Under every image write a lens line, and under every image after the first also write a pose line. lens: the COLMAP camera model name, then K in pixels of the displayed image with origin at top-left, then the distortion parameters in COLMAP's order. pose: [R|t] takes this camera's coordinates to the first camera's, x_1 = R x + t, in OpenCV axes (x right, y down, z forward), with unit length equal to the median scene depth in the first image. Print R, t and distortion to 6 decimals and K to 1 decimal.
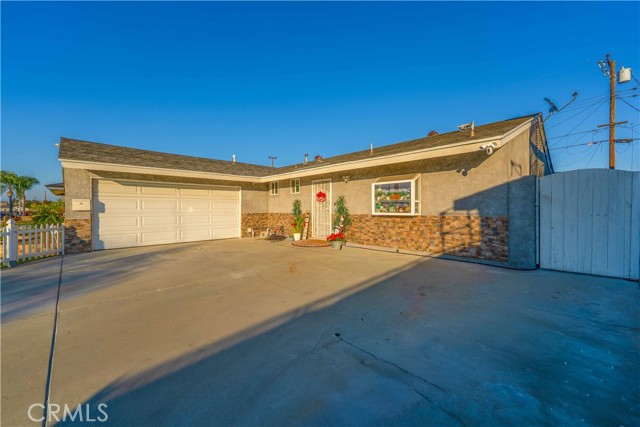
lens RADIAL K [[258.6, 0, 299.7], [0, 258.6, 204.4], [0, 0, 1]] dist [0.034178, -0.000189]
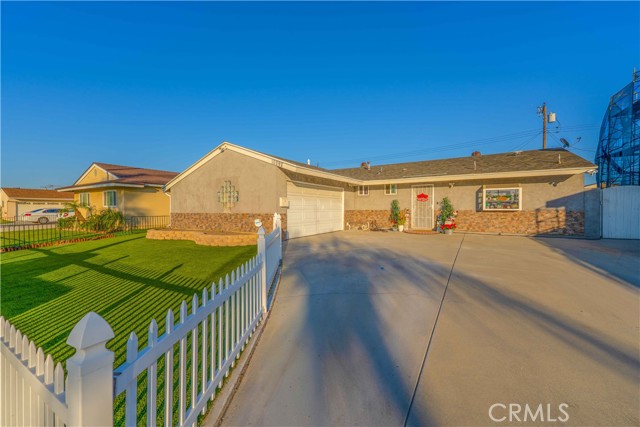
lens RADIAL K [[260.7, 0, 310.0], [0, 260.7, 211.3], [0, 0, 1]] dist [0.044012, -0.008569]
pose [[0.965673, -0.000461, 0.259762, -1.126237], [-0.007078, 0.999580, 0.028085, 0.009943], [-0.259666, -0.028959, 0.965264, -0.212140]]
